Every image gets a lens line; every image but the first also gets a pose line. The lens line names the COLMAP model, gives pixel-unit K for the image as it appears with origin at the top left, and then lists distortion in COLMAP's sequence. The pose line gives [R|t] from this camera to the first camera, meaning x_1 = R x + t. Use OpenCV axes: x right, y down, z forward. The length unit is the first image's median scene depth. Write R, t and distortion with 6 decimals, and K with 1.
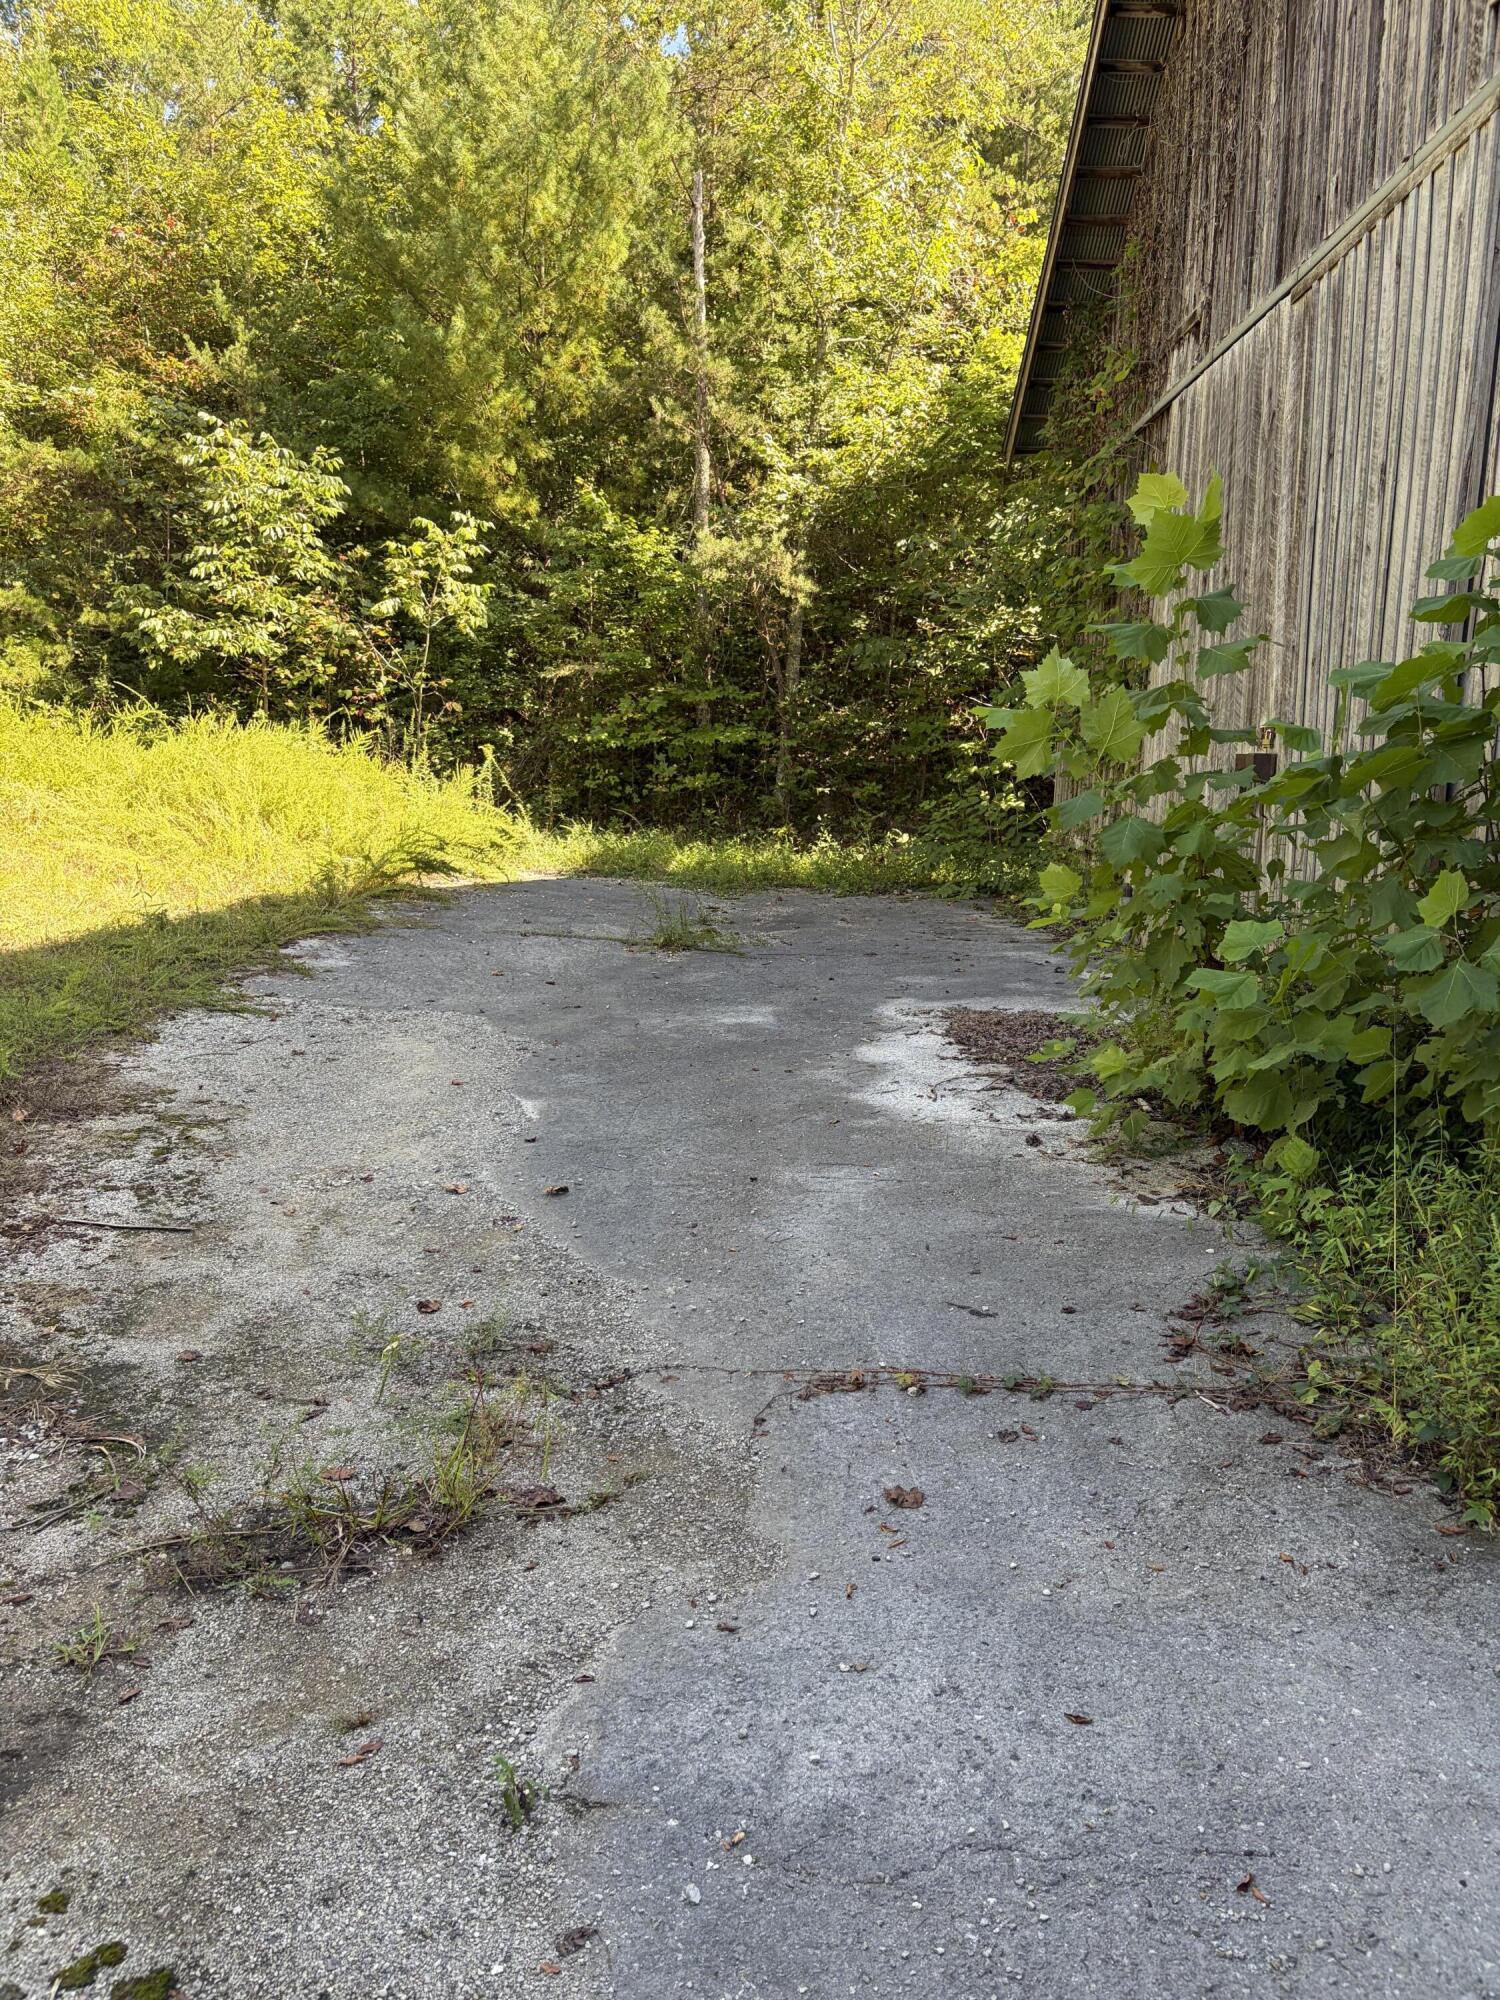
lens RADIAL K [[1509.0, 0, 750.6], [0, 1509.0, 990.2], [0, 0, 1]] dist [0.042345, -0.049985]
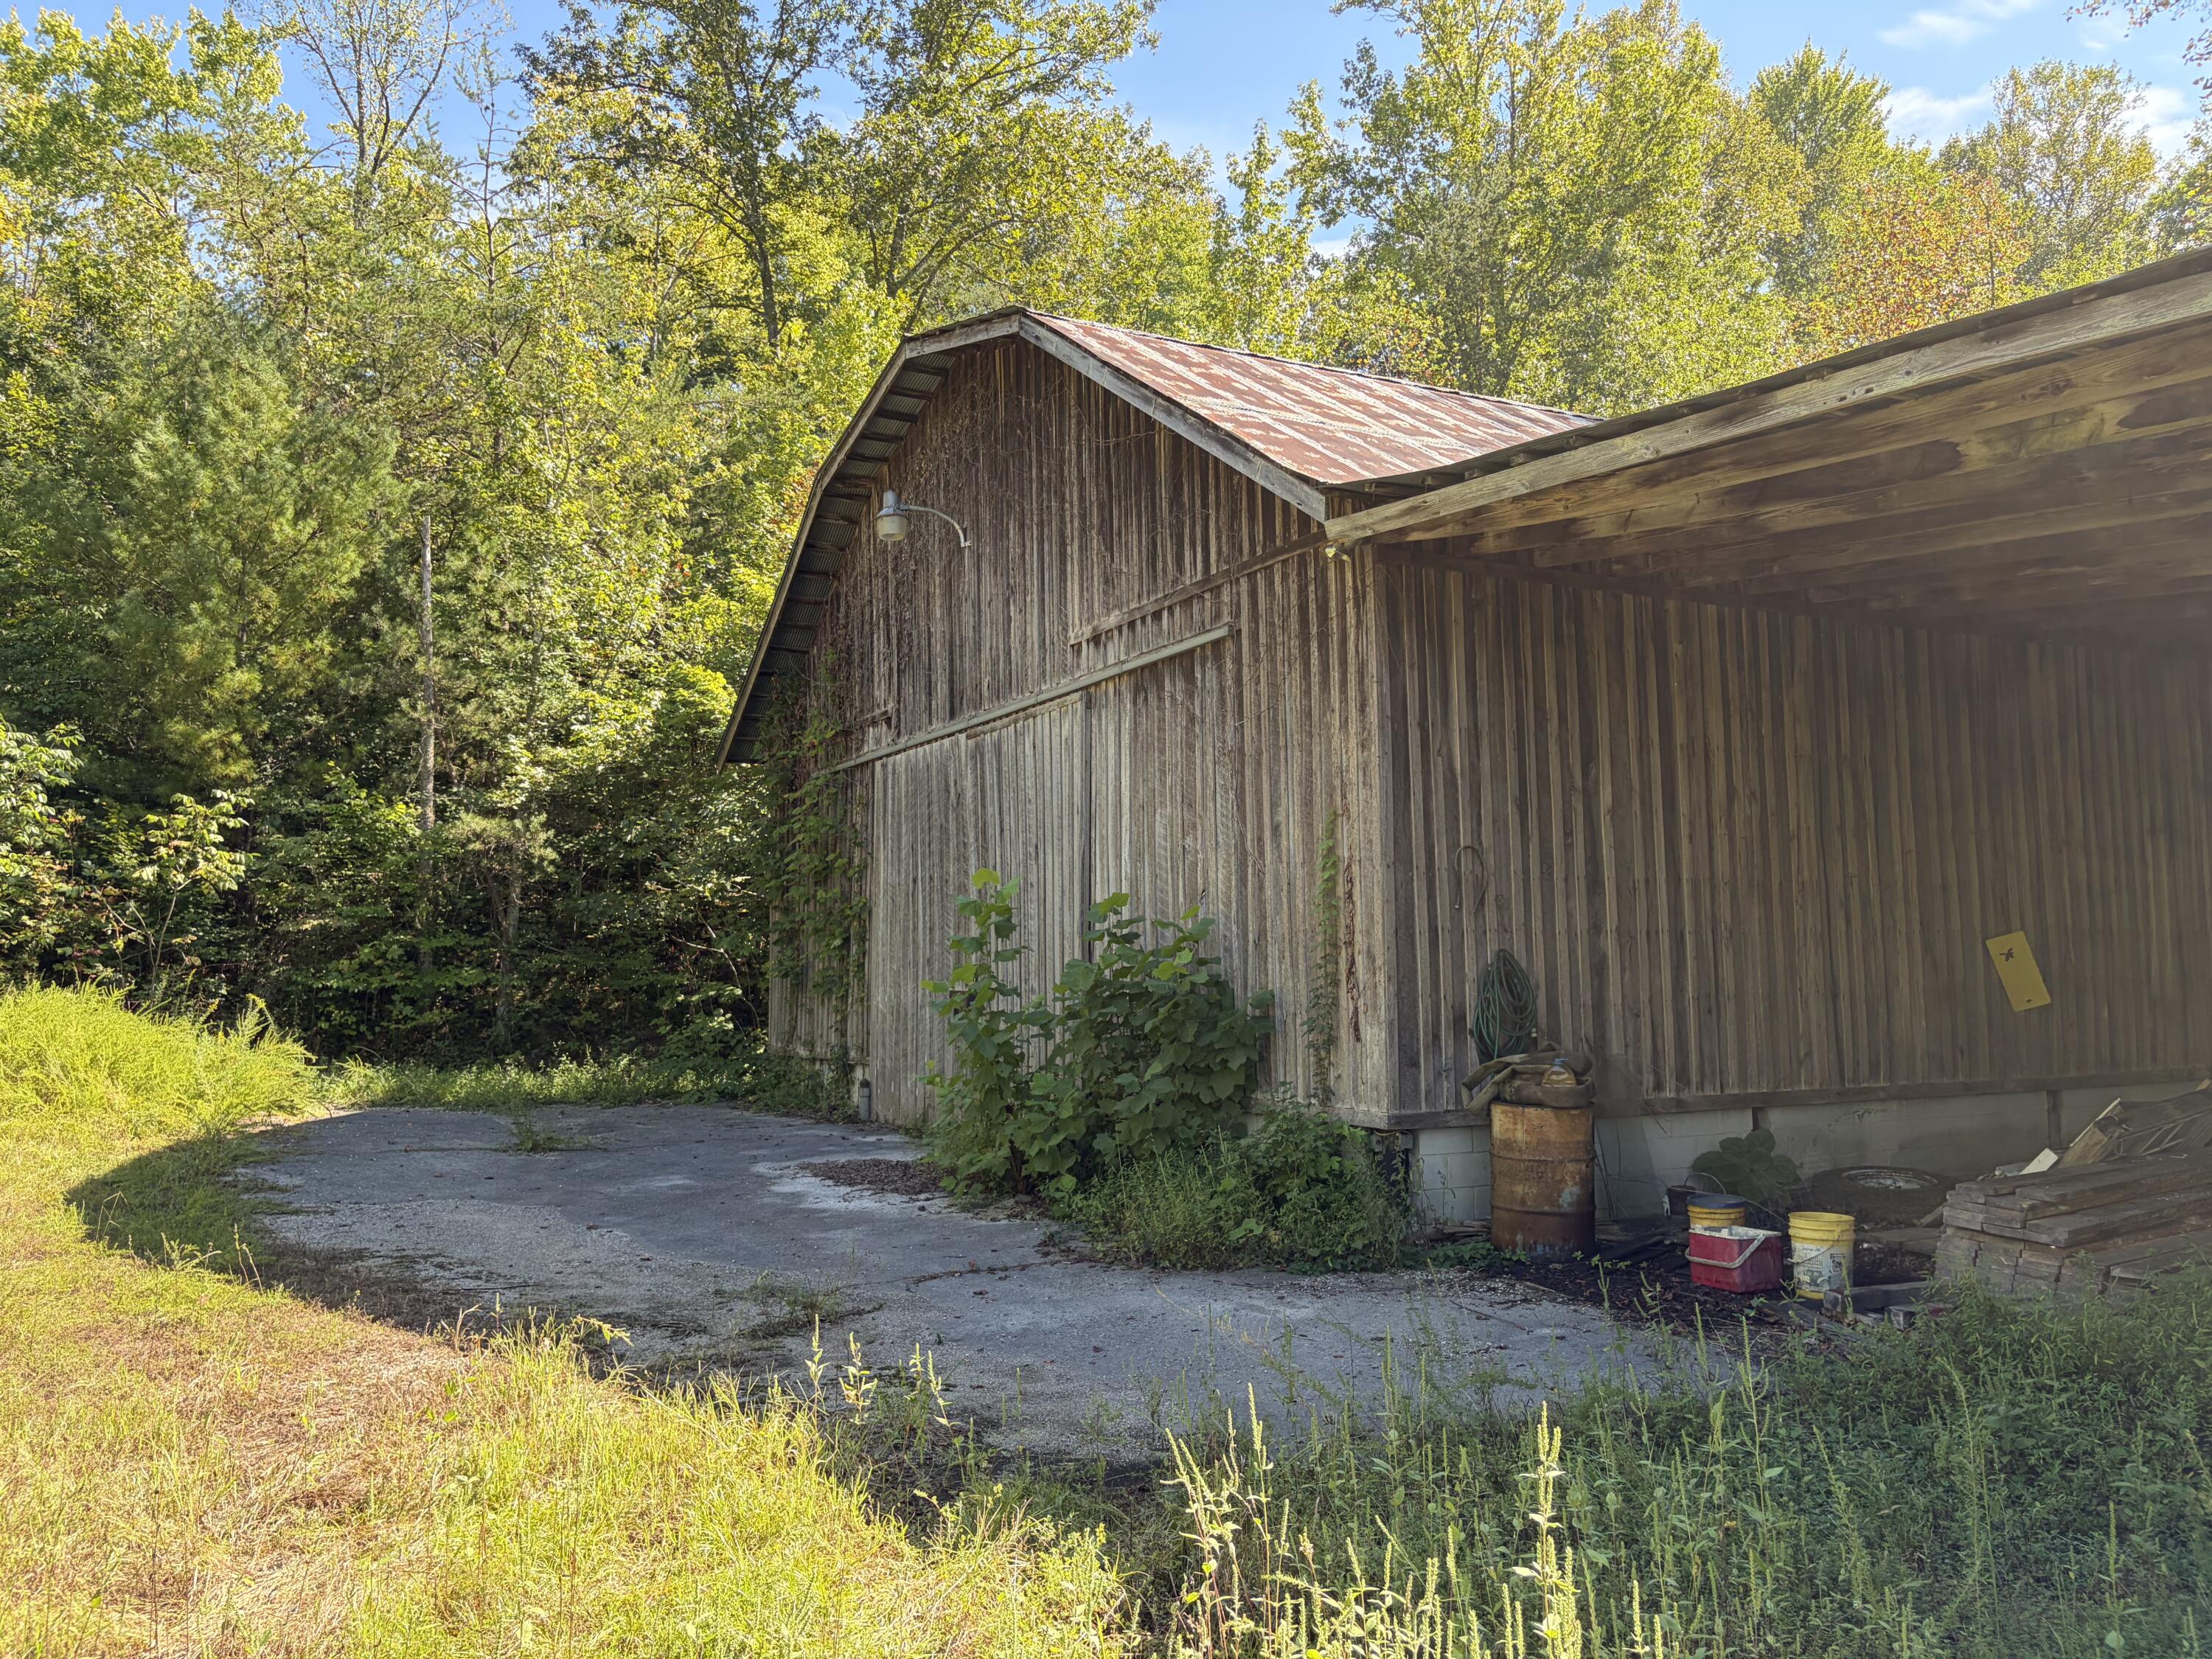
lens RADIAL K [[1669.0, 0, 1119.5], [0, 1669.0, 837.2], [0, 0, 1]] dist [0.042345, -0.049985]
pose [[0.868033, 0.006252, 0.496467, -0.219633], [0.104547, 0.975201, -0.195072, 0.027543], [-0.485375, 0.221233, 0.845853, -0.340242]]
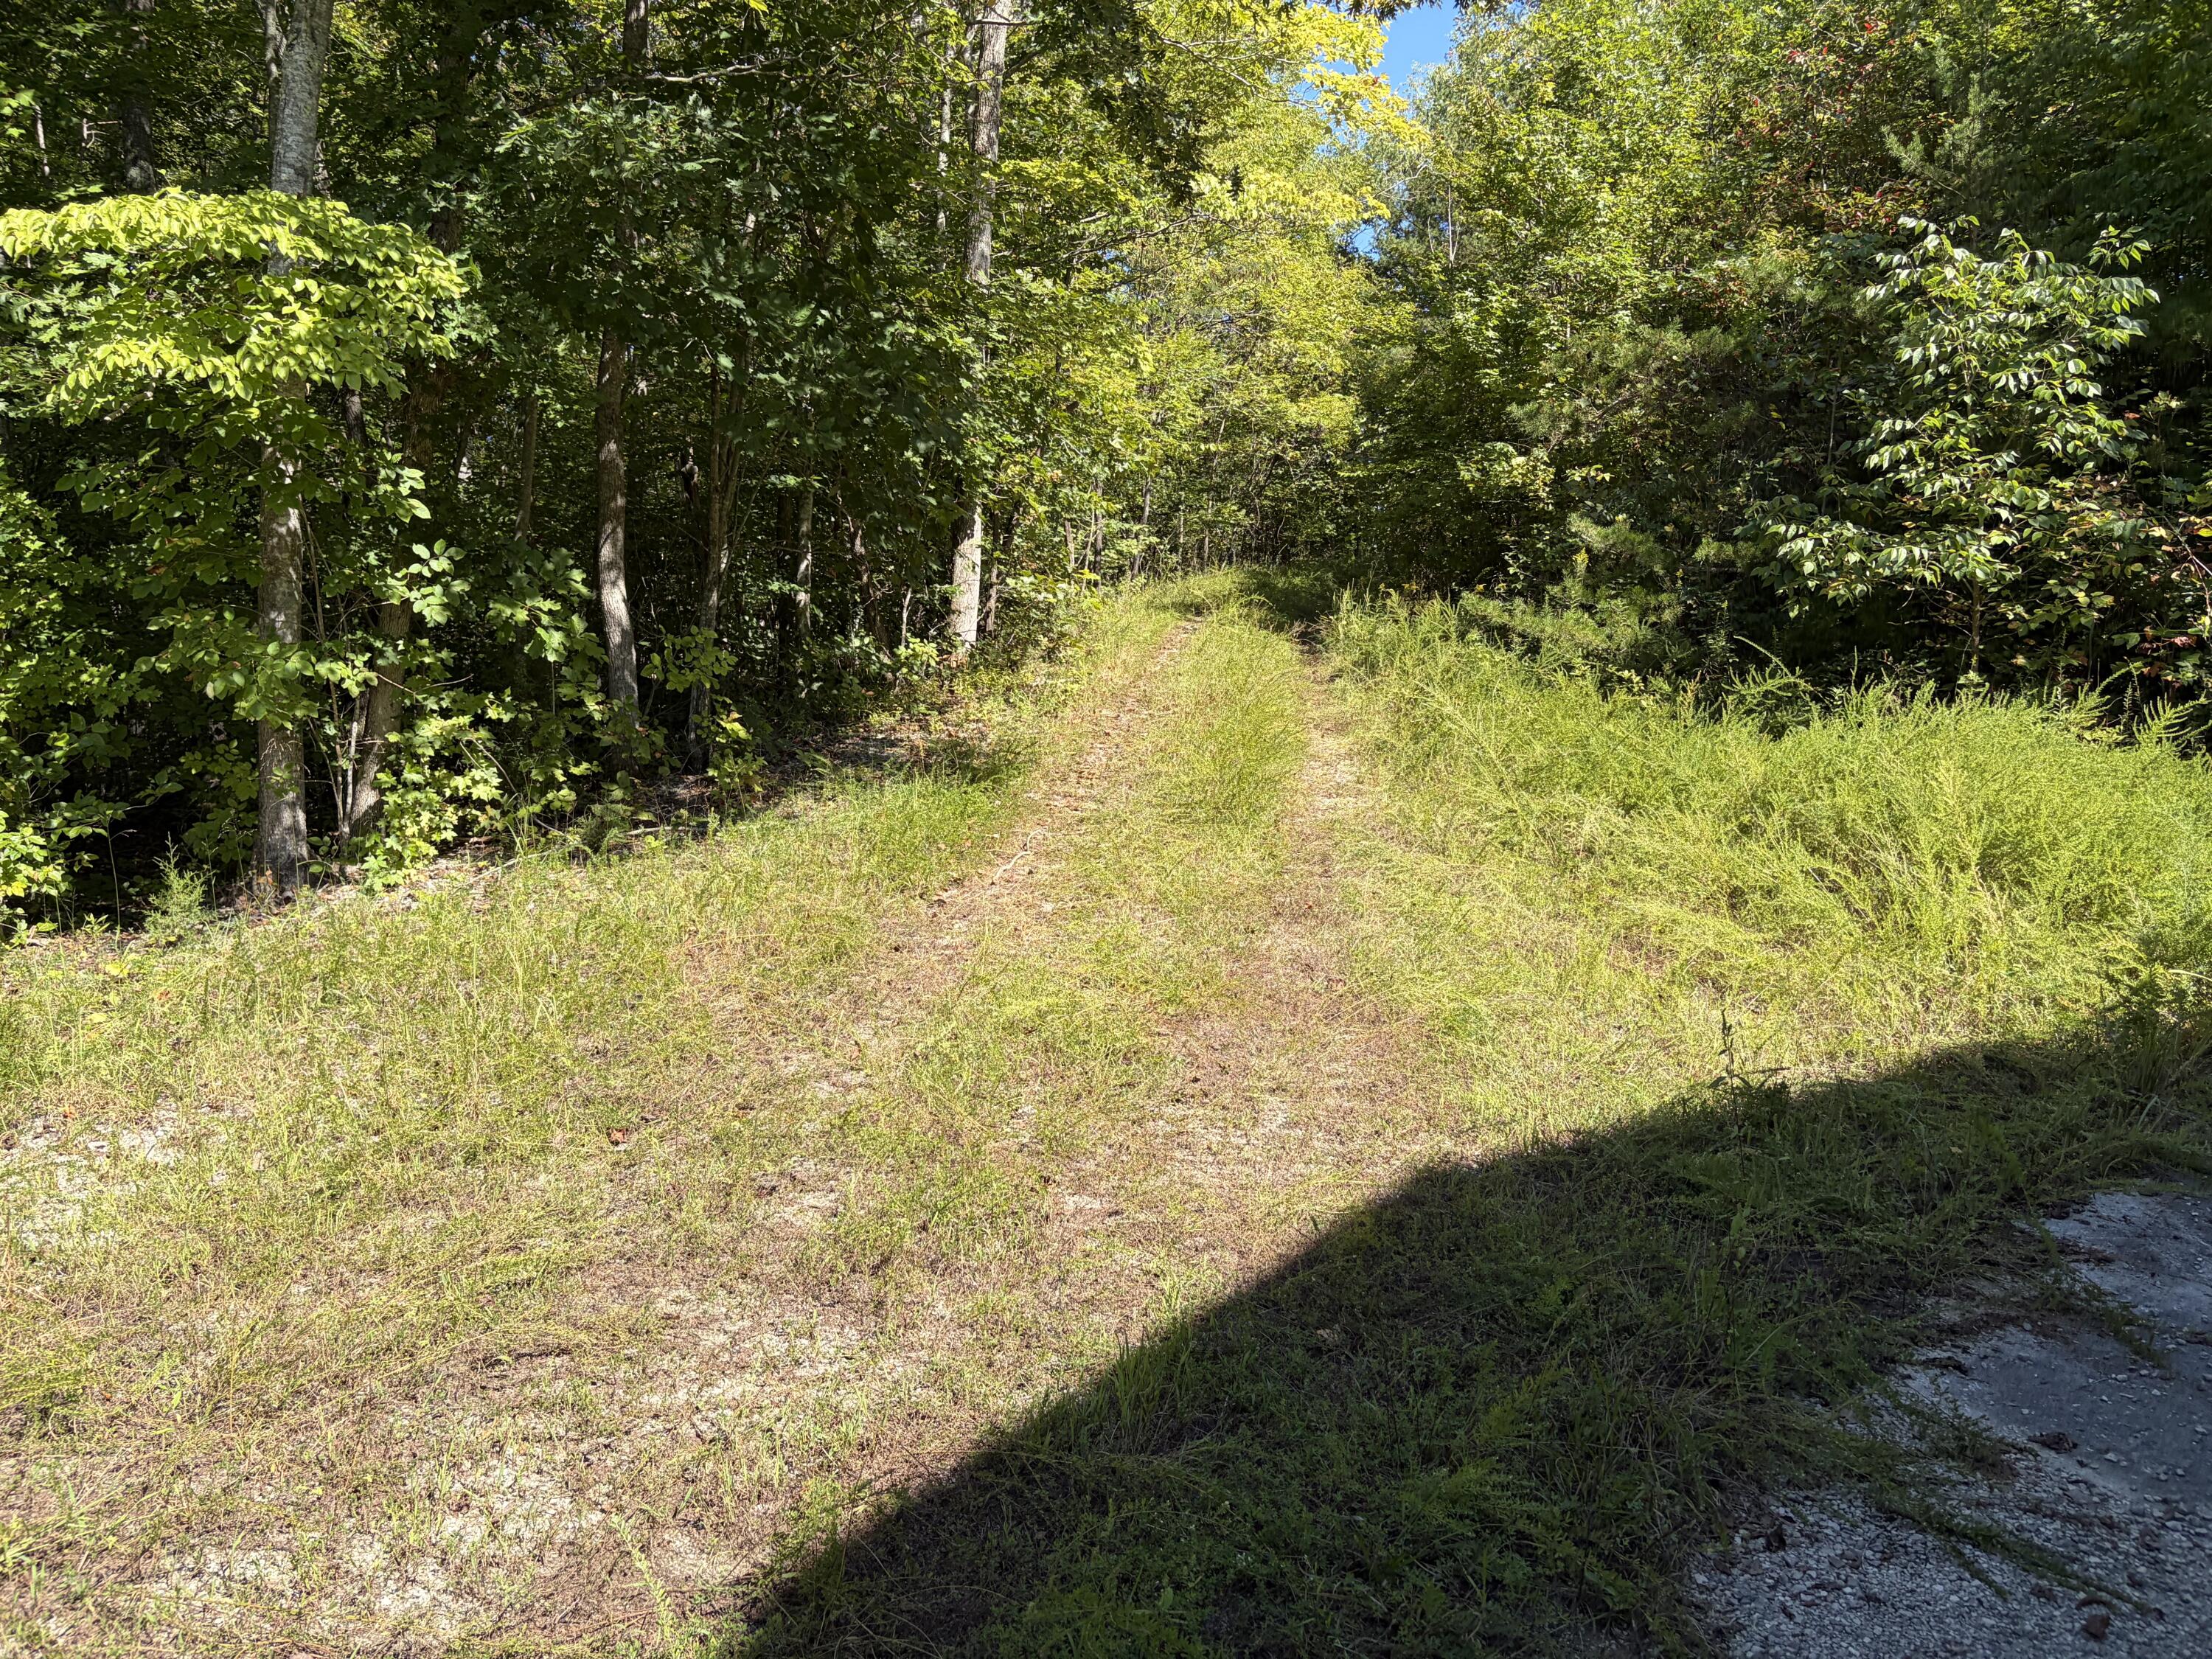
lens RADIAL K [[1669.0, 0, 1114.0], [0, 1669.0, 815.8], [0, 0, 1]] dist [0.042345, -0.049985]
pose [[0.730072, 0.028349, -0.682782, -0.111817], [-0.097359, 0.993262, -0.062862, -0.052458], [0.676399, 0.112368, 0.727913, 0.286232]]
